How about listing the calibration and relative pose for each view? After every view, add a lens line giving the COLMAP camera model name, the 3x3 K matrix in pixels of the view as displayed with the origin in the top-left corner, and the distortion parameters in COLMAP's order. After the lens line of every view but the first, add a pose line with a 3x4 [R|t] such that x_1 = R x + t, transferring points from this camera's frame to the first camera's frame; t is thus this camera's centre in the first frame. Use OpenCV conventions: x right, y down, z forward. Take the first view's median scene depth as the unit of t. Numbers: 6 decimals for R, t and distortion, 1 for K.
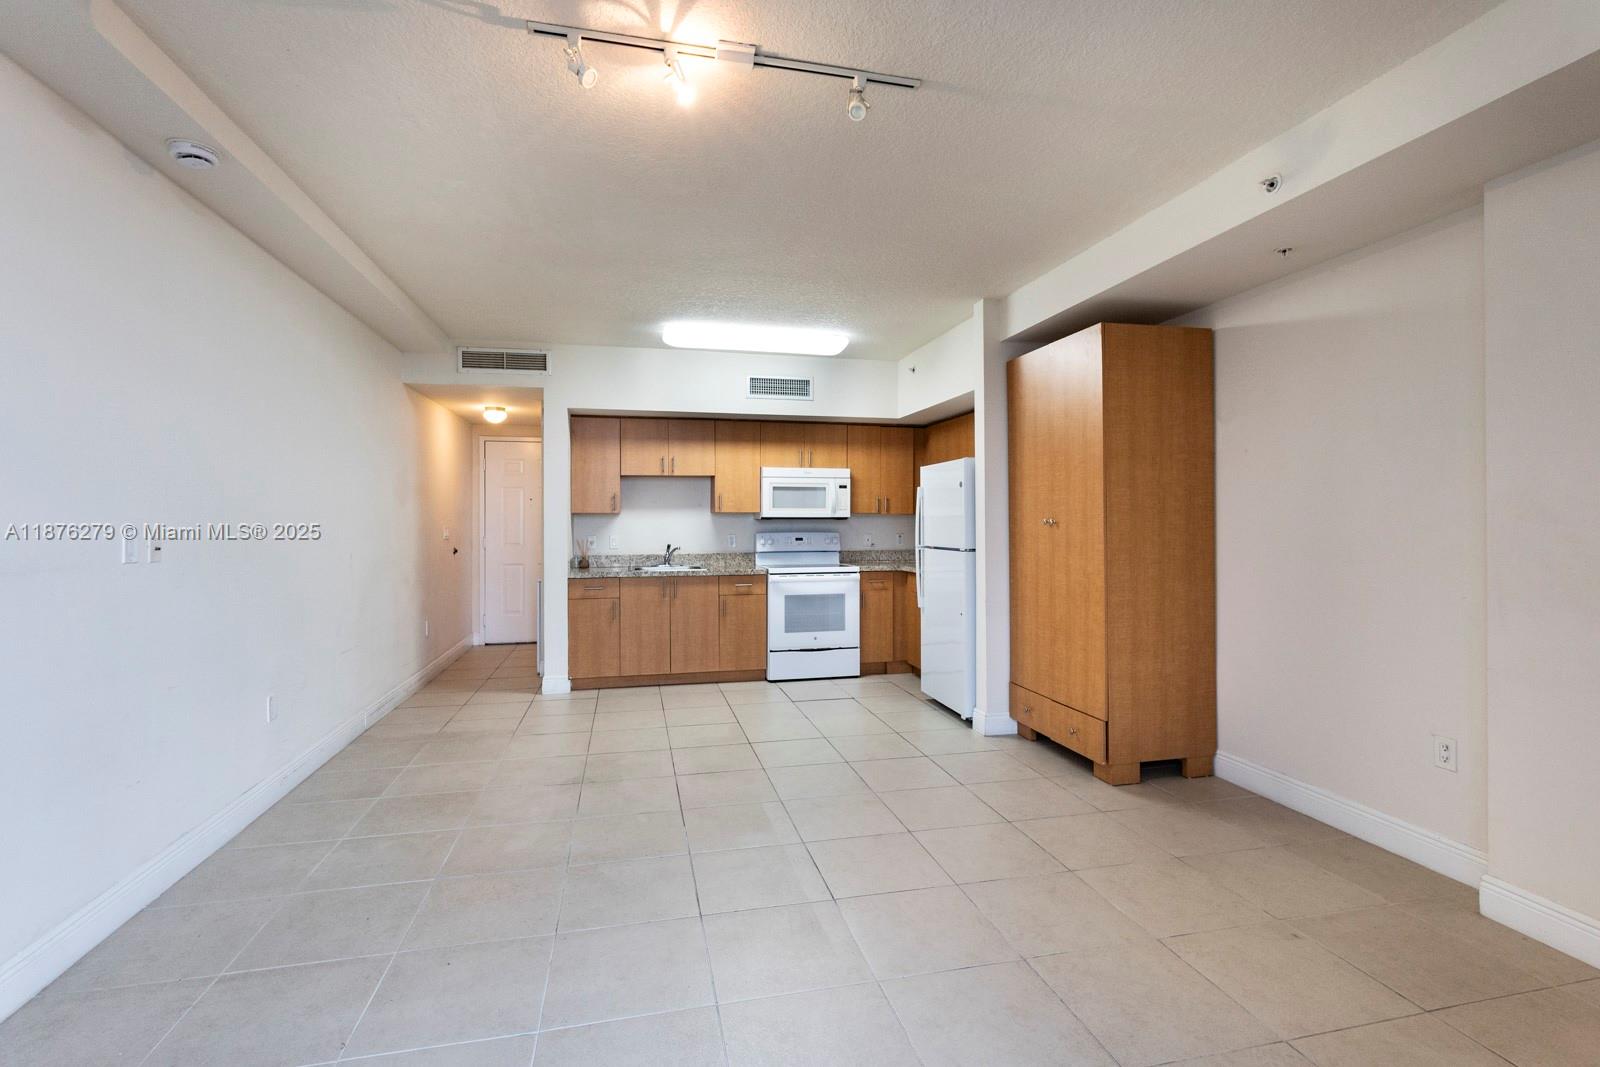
lens RADIAL K [[757.8, 0, 794.0], [0, 757.8, 518.9], [0, 0, 1]] dist [-0.002082, 0.000108]
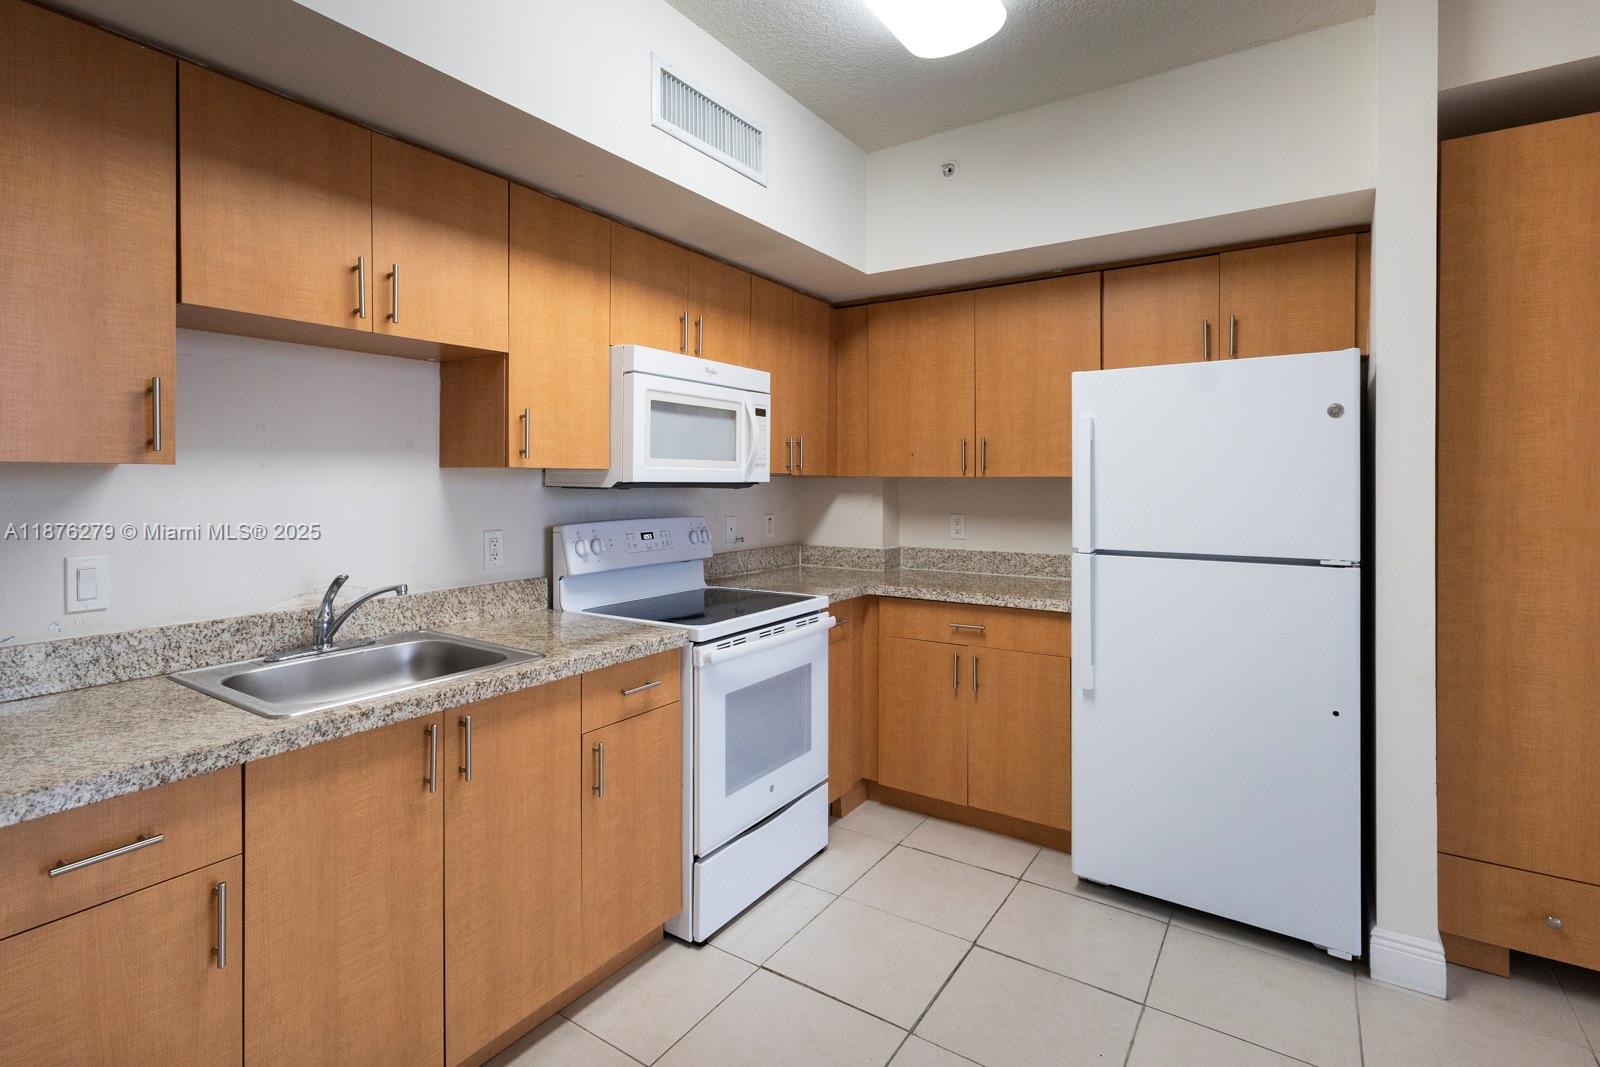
lens RADIAL K [[791.6, 0, 717.8], [0, 791.6, 484.1], [0, 0, 1]] dist [0.001883, 0.000338]
pose [[0.755215, -0.000127, 0.655477, -0.271105], [-0.003874, 0.999982, 0.004657, -0.003461], [-0.655466, -0.006057, 0.755201, 0.723323]]
